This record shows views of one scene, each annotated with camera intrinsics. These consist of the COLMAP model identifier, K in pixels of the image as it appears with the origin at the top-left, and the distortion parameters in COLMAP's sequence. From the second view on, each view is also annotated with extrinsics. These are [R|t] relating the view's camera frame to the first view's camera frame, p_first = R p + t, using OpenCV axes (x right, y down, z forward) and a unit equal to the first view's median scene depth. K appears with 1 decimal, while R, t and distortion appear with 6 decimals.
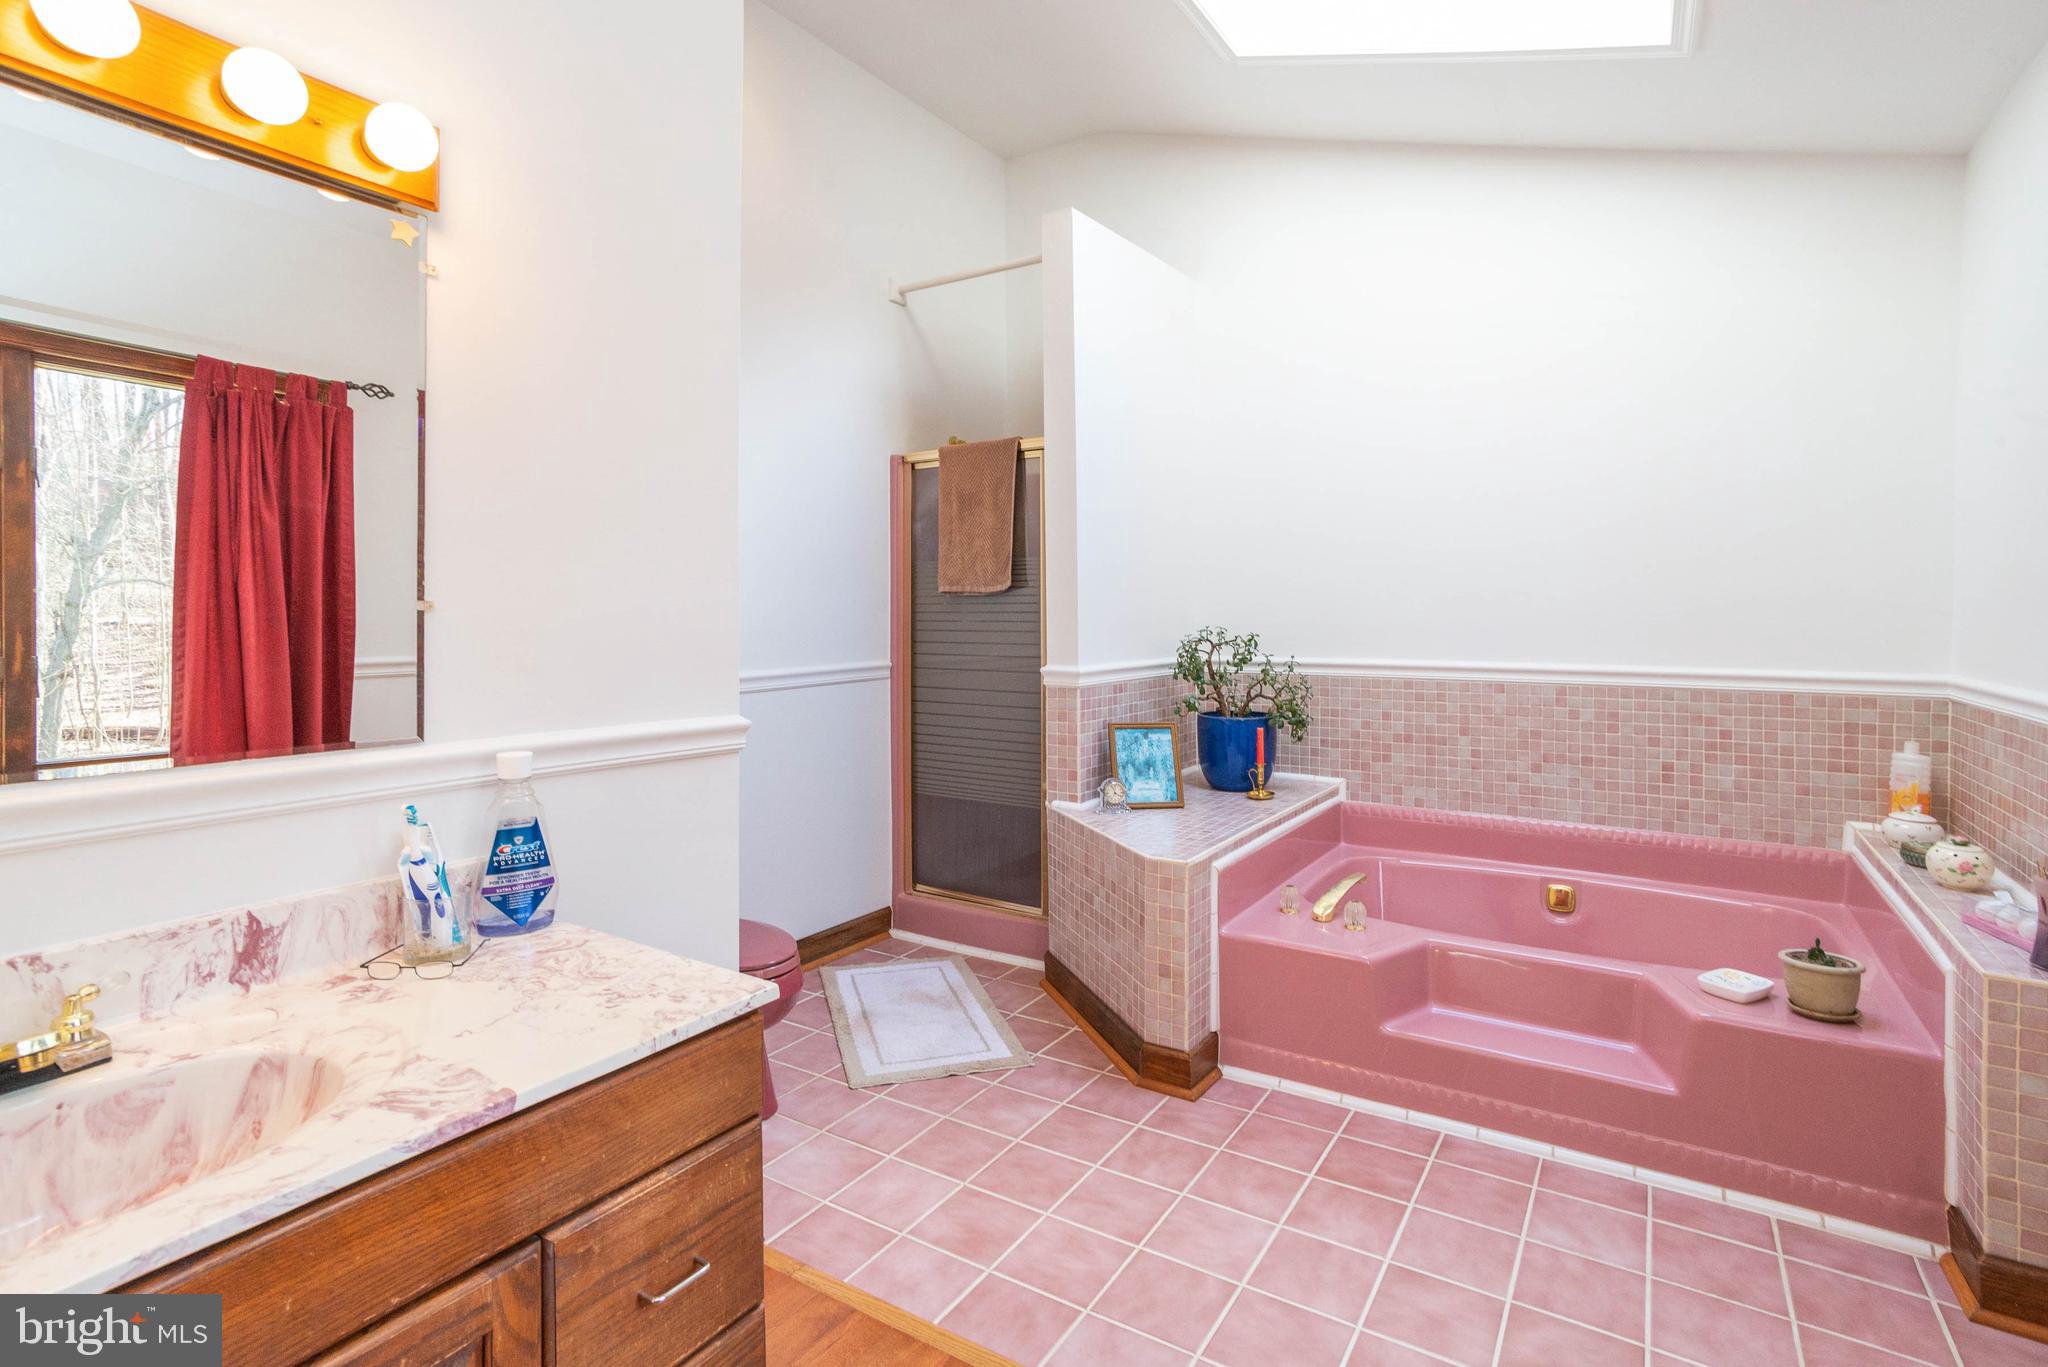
lens RADIAL K [[995.2, 0, 1015.3], [0, 995.2, 631.2], [0, 0, 1]] dist [-0.065629, 0.039742]
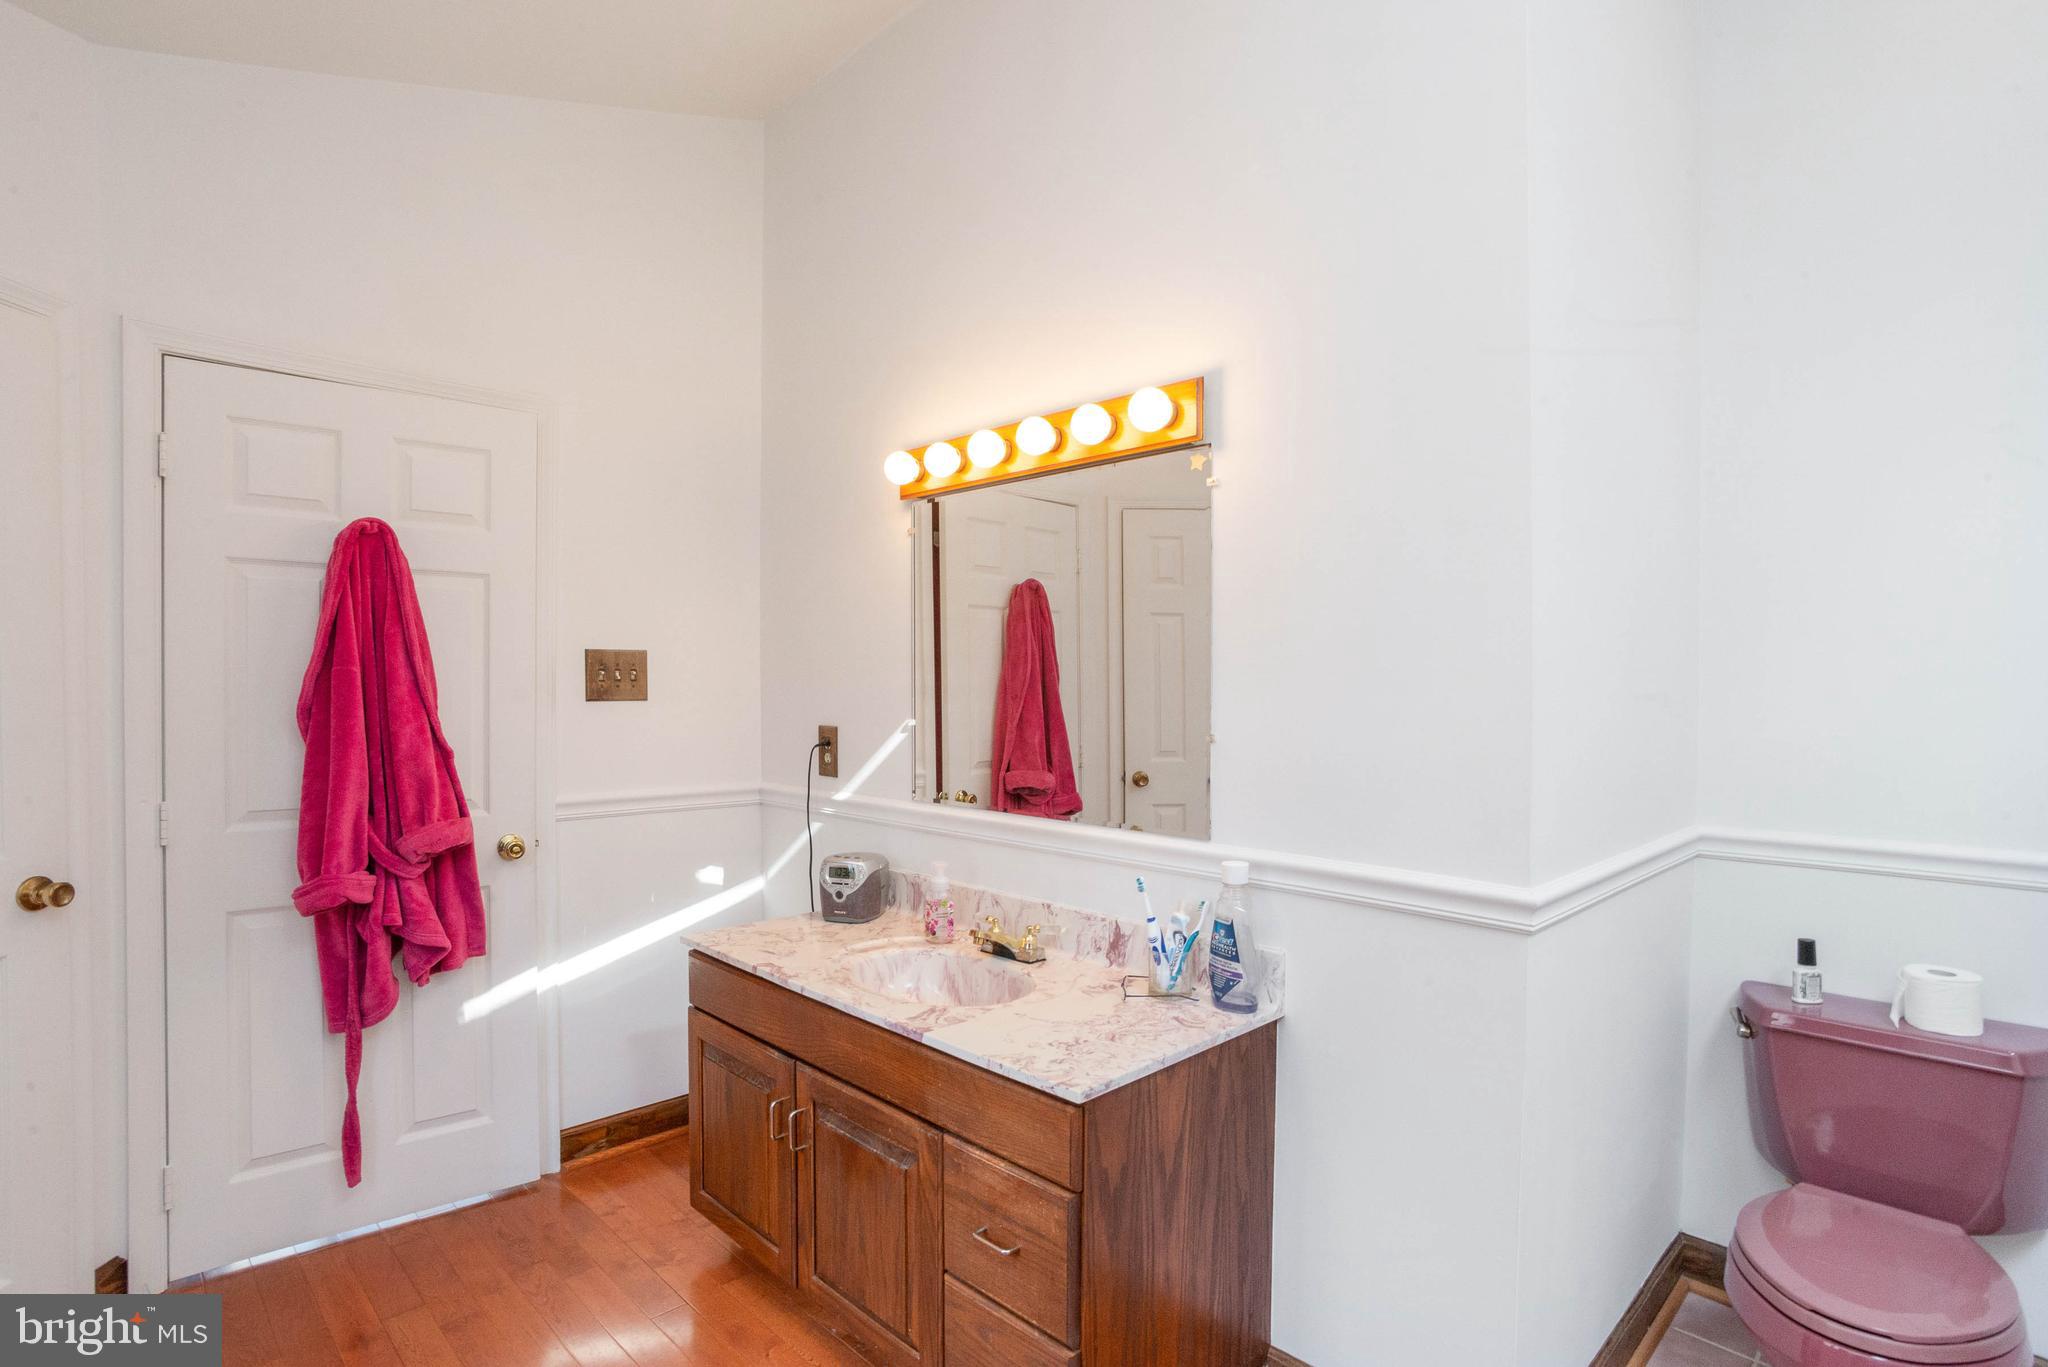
lens RADIAL K [[995.2, 0, 1015.3], [0, 995.2, 631.2], [0, 0, 1]] dist [-0.065629, 0.039742]
pose [[-0.213397, -0.042346, -0.976048, 1.034909], [-0.004821, 0.999094, -0.042292, -0.153998], [0.976954, -0.004319, -0.213407, 1.294143]]
